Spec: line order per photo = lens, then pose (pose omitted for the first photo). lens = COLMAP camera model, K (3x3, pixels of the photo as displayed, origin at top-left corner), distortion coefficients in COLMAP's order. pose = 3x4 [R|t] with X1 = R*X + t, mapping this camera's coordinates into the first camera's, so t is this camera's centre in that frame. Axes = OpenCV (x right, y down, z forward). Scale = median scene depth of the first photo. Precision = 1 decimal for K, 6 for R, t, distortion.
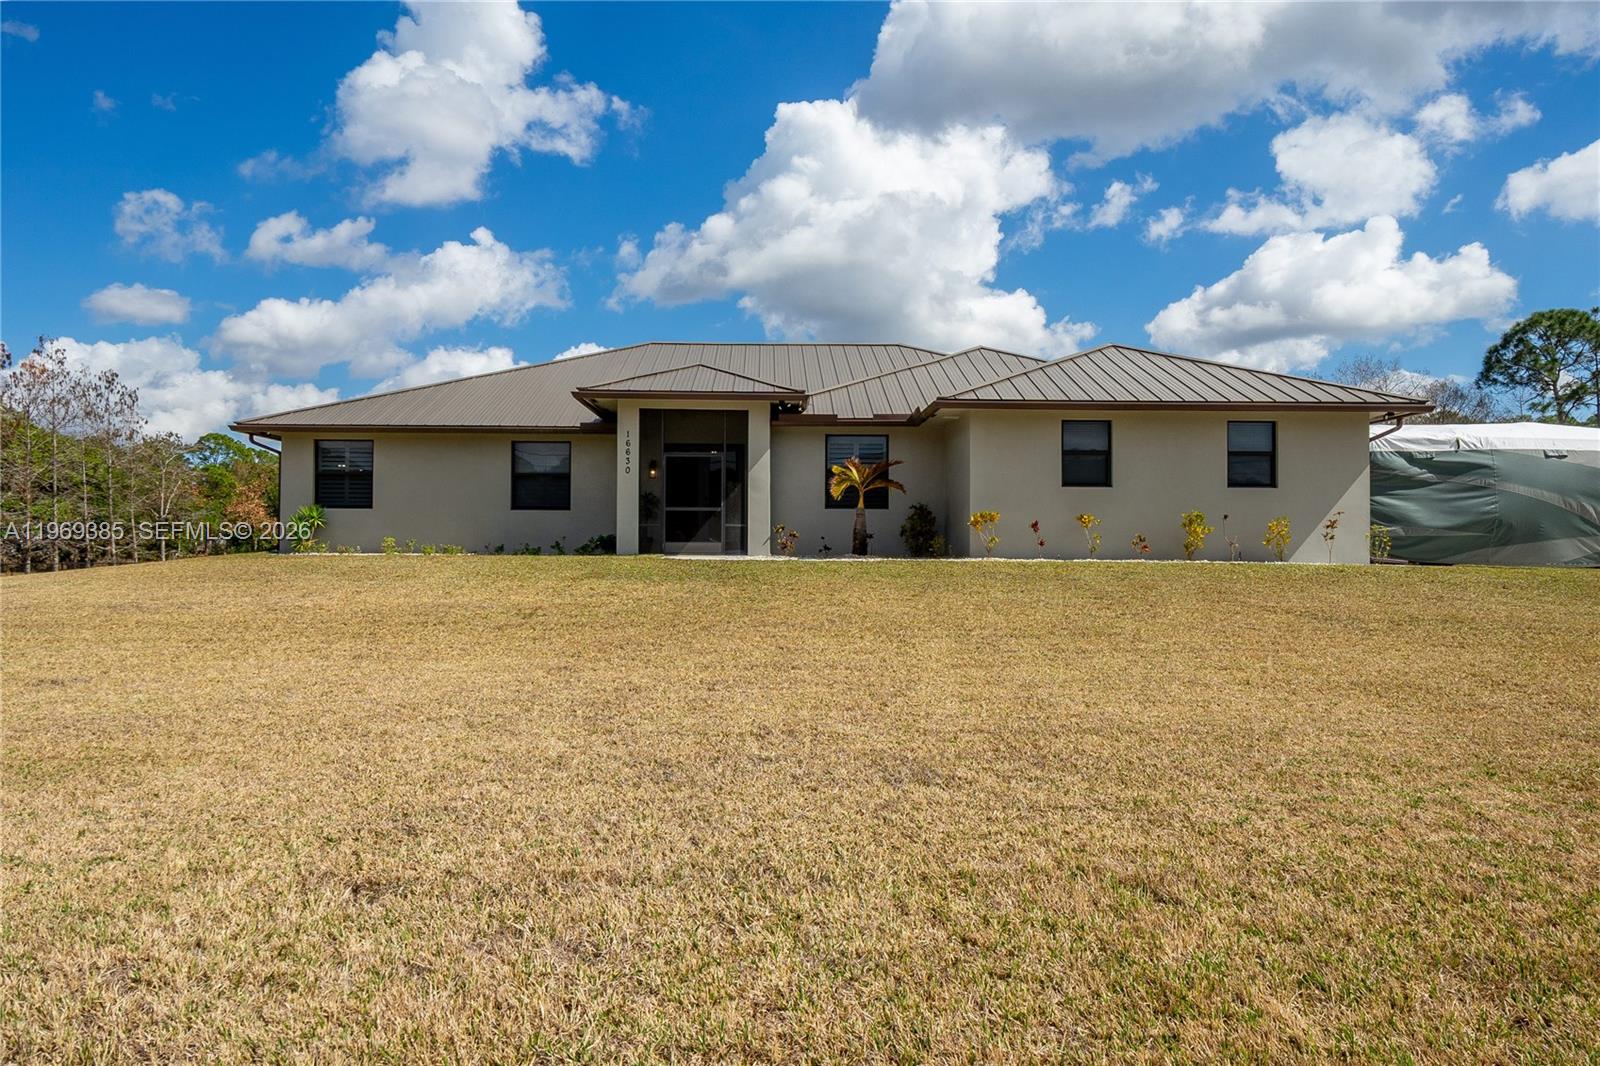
lens RADIAL K [[1130.7, 0, 803.1], [0, 1130.7, 535.0], [0, 0, 1]] dist [0.049638, 0.000860]
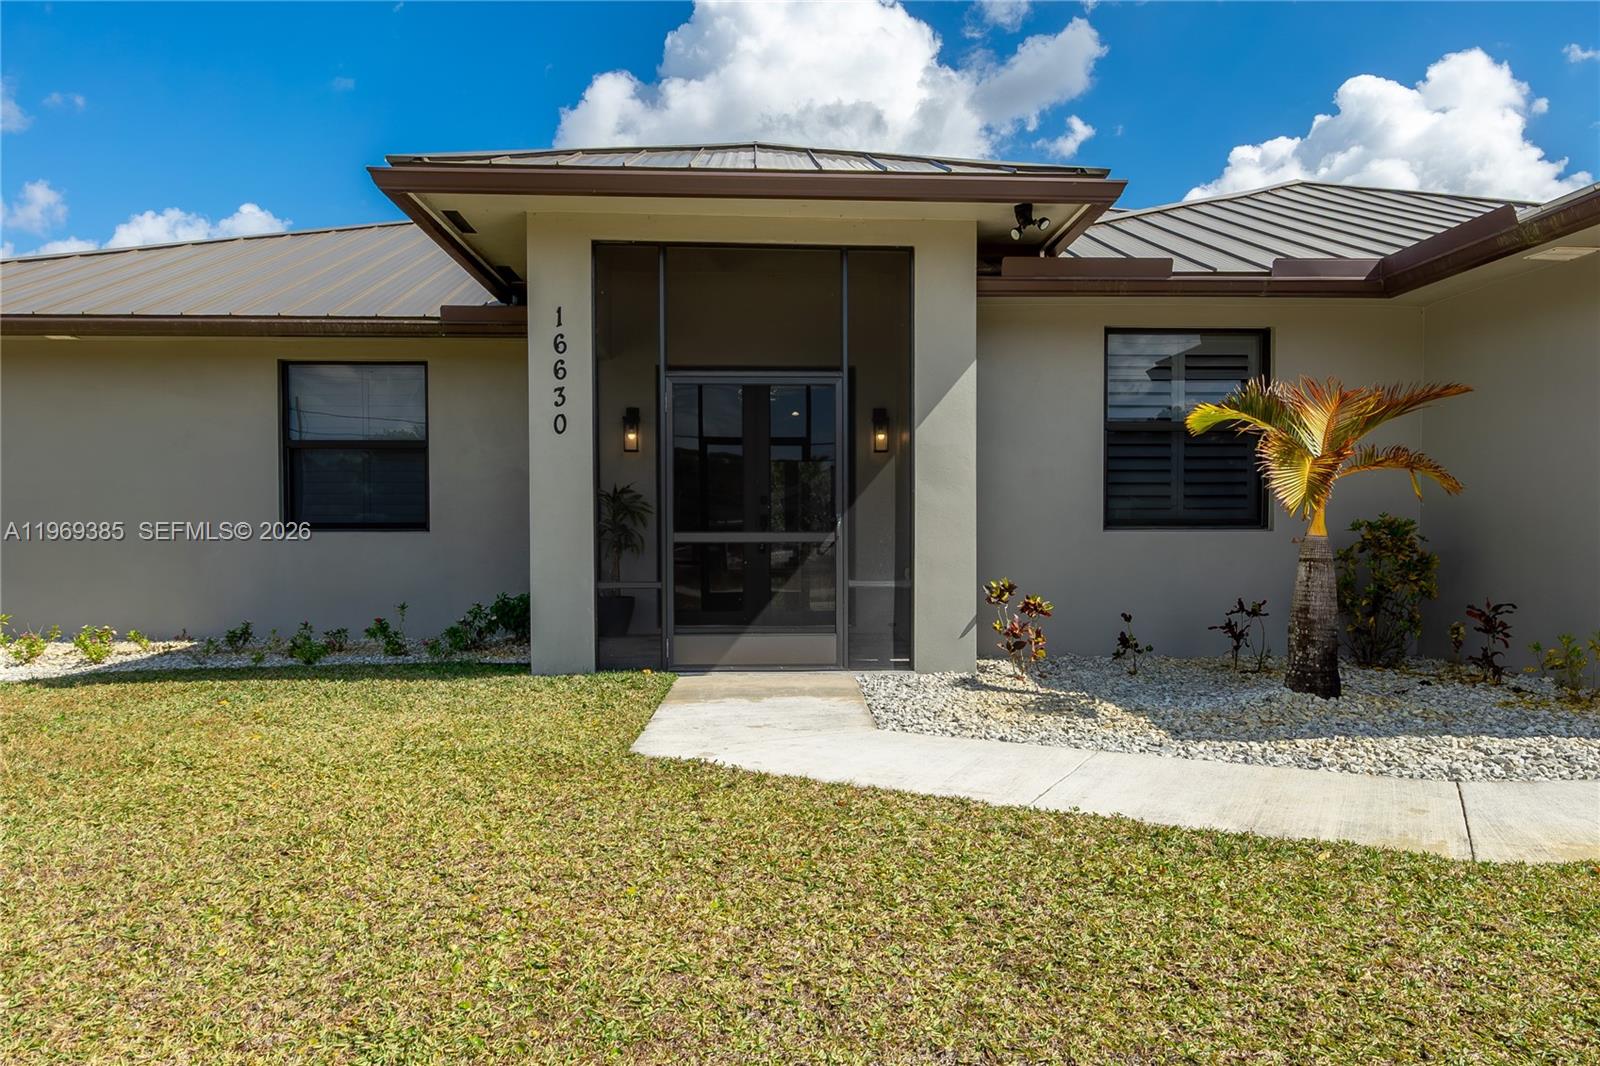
lens RADIAL K [[1130.7, 0, 802.4], [0, 1130.7, 534.6], [0, 0, 1]] dist [0.049638, 0.000860]
pose [[0.999575, -0.007931, 0.028060, -0.083046], [0.007560, 0.999883, 0.013295, -0.025475], [-0.028162, -0.013077, 0.999518, 0.593714]]
